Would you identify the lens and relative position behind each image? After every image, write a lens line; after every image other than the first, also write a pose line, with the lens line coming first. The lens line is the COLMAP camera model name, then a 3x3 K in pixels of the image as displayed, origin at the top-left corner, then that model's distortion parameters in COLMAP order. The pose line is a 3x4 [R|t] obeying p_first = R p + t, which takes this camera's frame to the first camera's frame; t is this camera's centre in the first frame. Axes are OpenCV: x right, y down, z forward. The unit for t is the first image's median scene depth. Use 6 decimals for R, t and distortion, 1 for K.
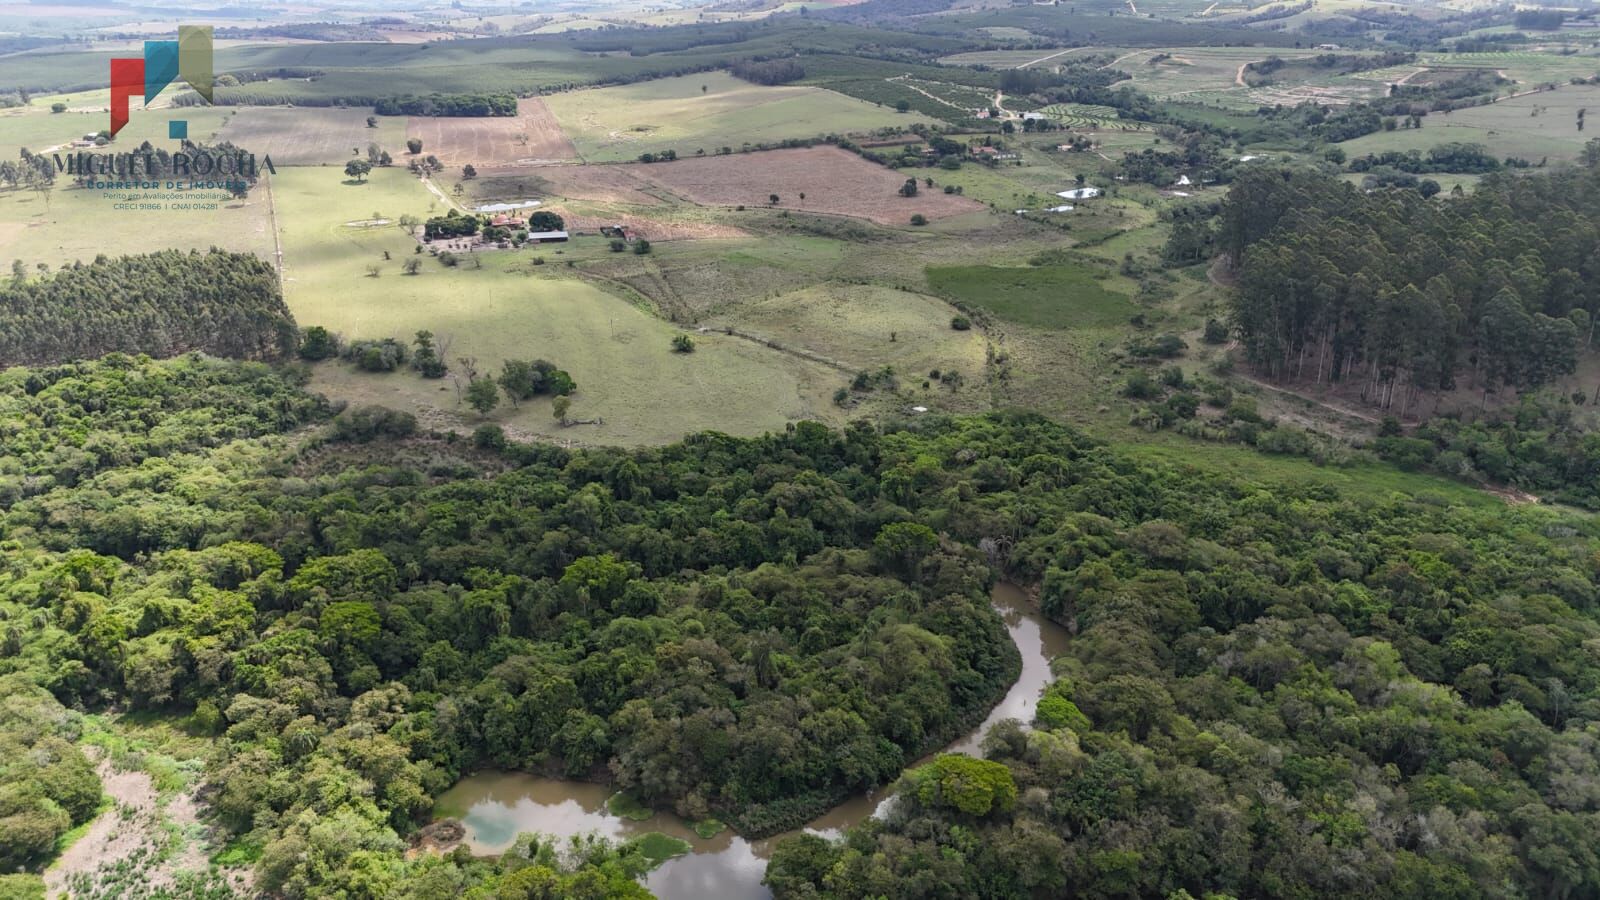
lens RADIAL K [[1178.7, 0, 800.0], [0, 1178.7, 450.0], [0, 0, 1]] dist [0.050959, -0.027567]
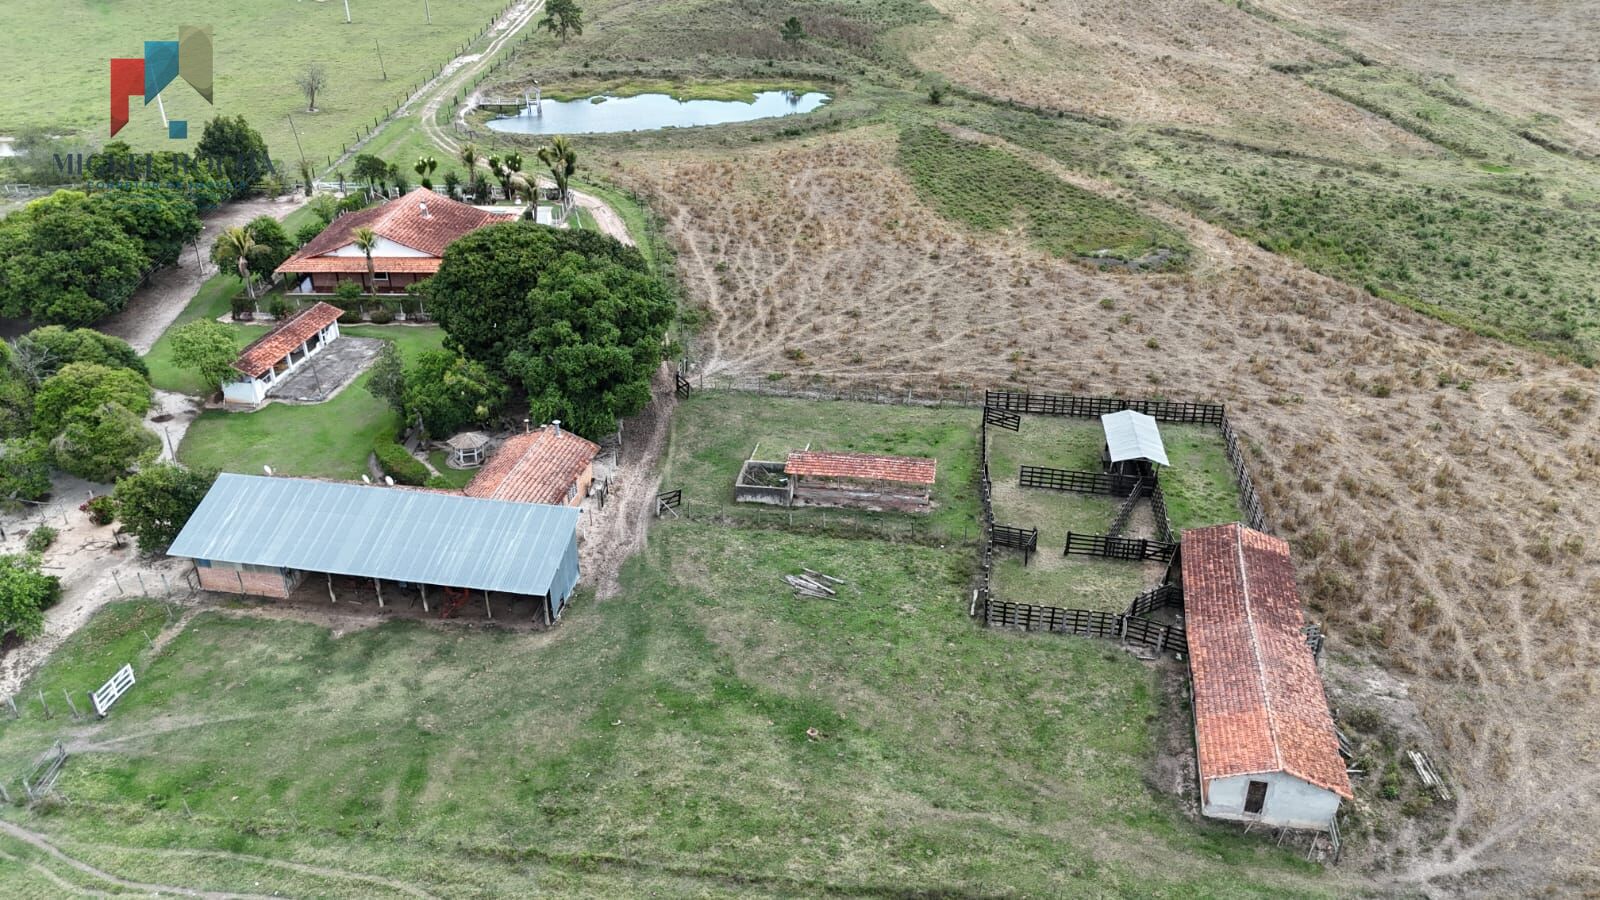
lens RADIAL K [[1174.7, 0, 798.8], [0, 1174.7, 455.7], [0, 0, 1]] dist [0.096835, -0.114811]
pose [[0.901985, 0.203517, -0.380793, -0.103380], [-0.157117, 0.976189, 0.149566, -0.146452], [0.402165, -0.075077, 0.912484, 0.655067]]
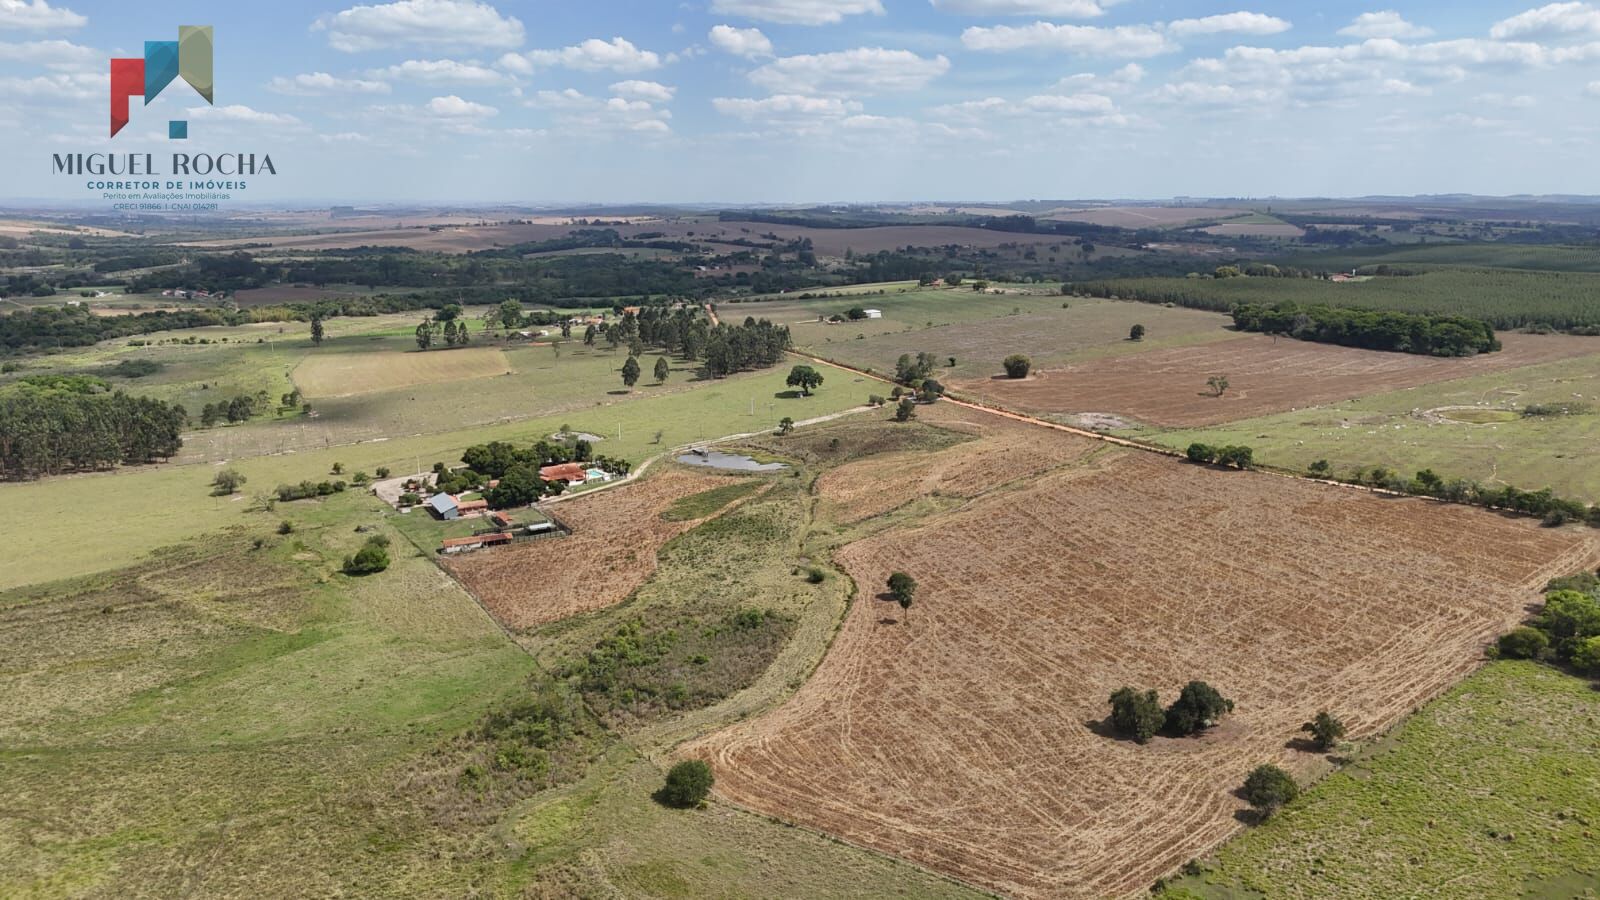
lens RADIAL K [[1174.7, 0, 798.8], [0, 1174.7, 455.7], [0, 0, 1]] dist [0.096835, -0.114811]
pose [[0.235539, 0.205960, -0.949790, 0.281320], [-0.349266, 0.929935, 0.115040, -0.237668], [0.906937, 0.304633, 0.290971, 0.694484]]
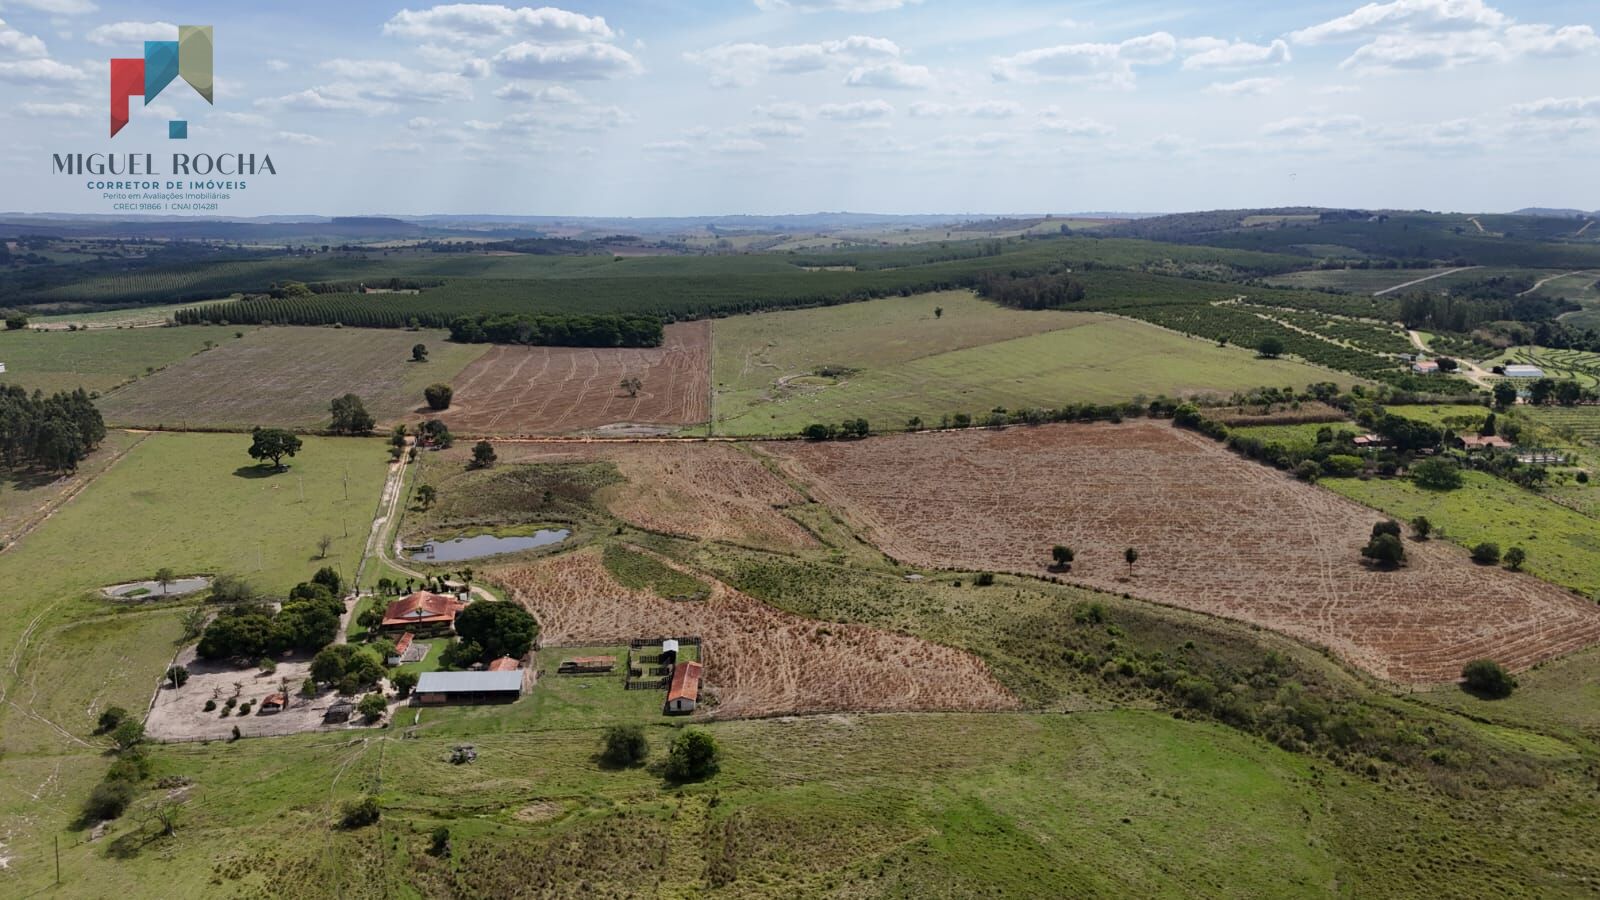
lens RADIAL K [[1174.7, 0, 798.8], [0, 1174.7, 455.7], [0, 0, 1]] dist [0.096835, -0.114811]
pose [[0.979037, 0.045180, -0.198609, -0.026529], [-0.078599, 0.983365, -0.163756, -0.140224], [0.187906, 0.175934, 0.966301, 0.452675]]
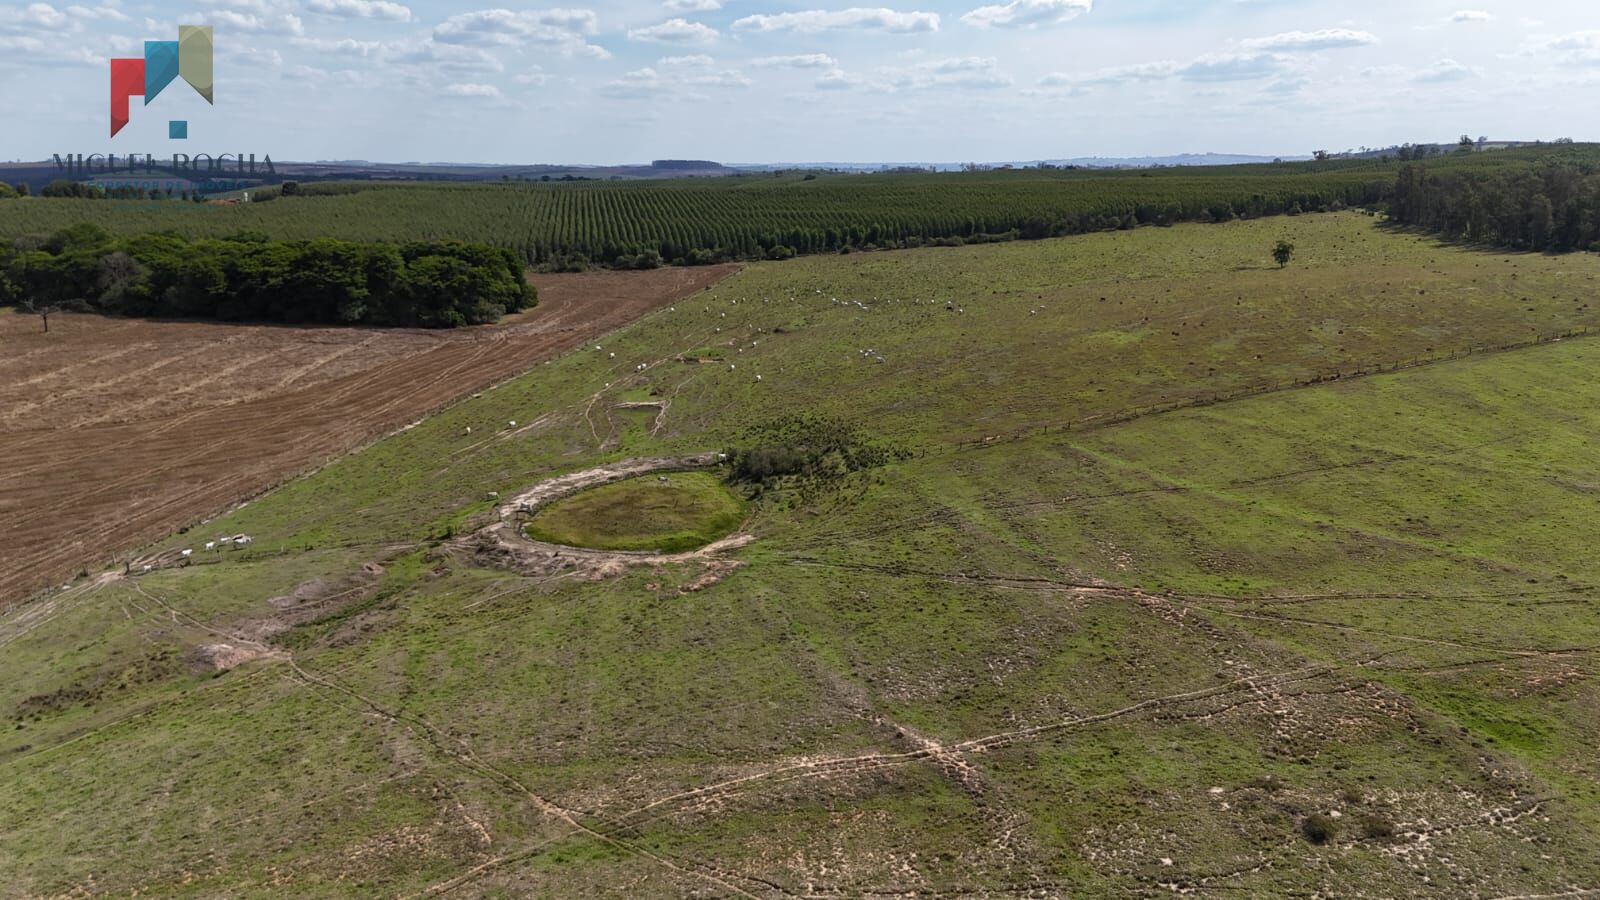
lens RADIAL K [[1200.3, 0, 799.2], [0, 1200.3, 415.4], [0, 0, 1]] dist [0.051695, -0.062383]
pose [[0.881463, 0.095933, -0.462407, -0.062138], [-0.171372, 0.977384, -0.123907, -0.294364], [0.440063, 0.188463, 0.877967, 0.977441]]
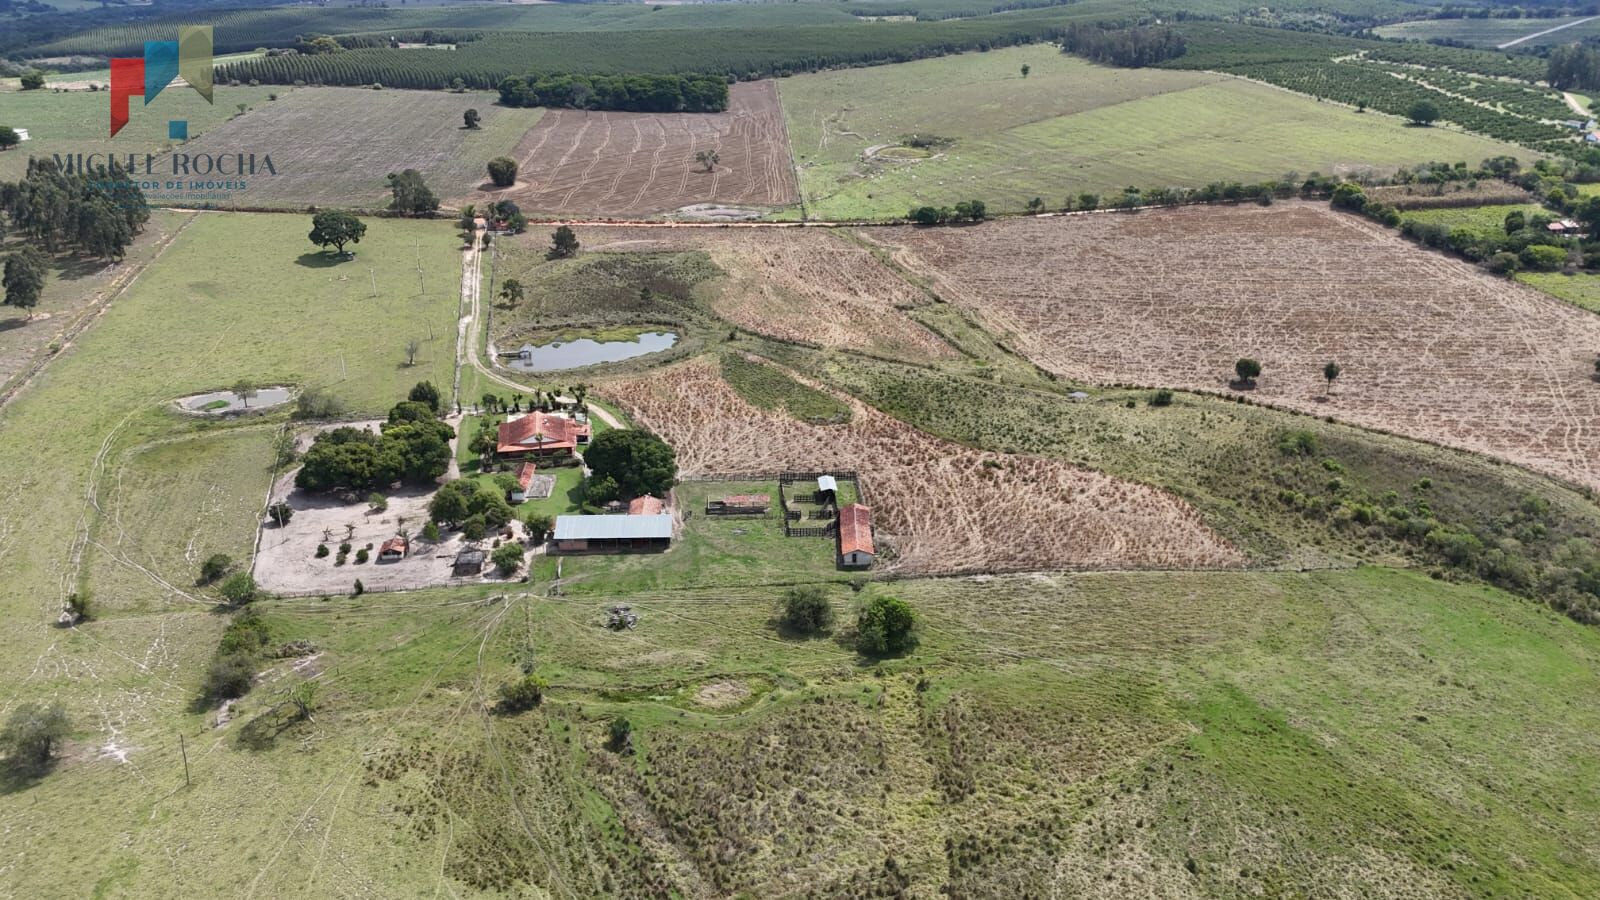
lens RADIAL K [[1174.7, 0, 798.8], [0, 1174.7, 455.7], [0, 0, 1]] dist [0.096835, -0.114811]
pose [[0.974027, 0.091372, -0.207177, -0.067314], [-0.086468, 0.995720, 0.032622, -0.153015], [0.209271, -0.013861, 0.977760, 0.486315]]
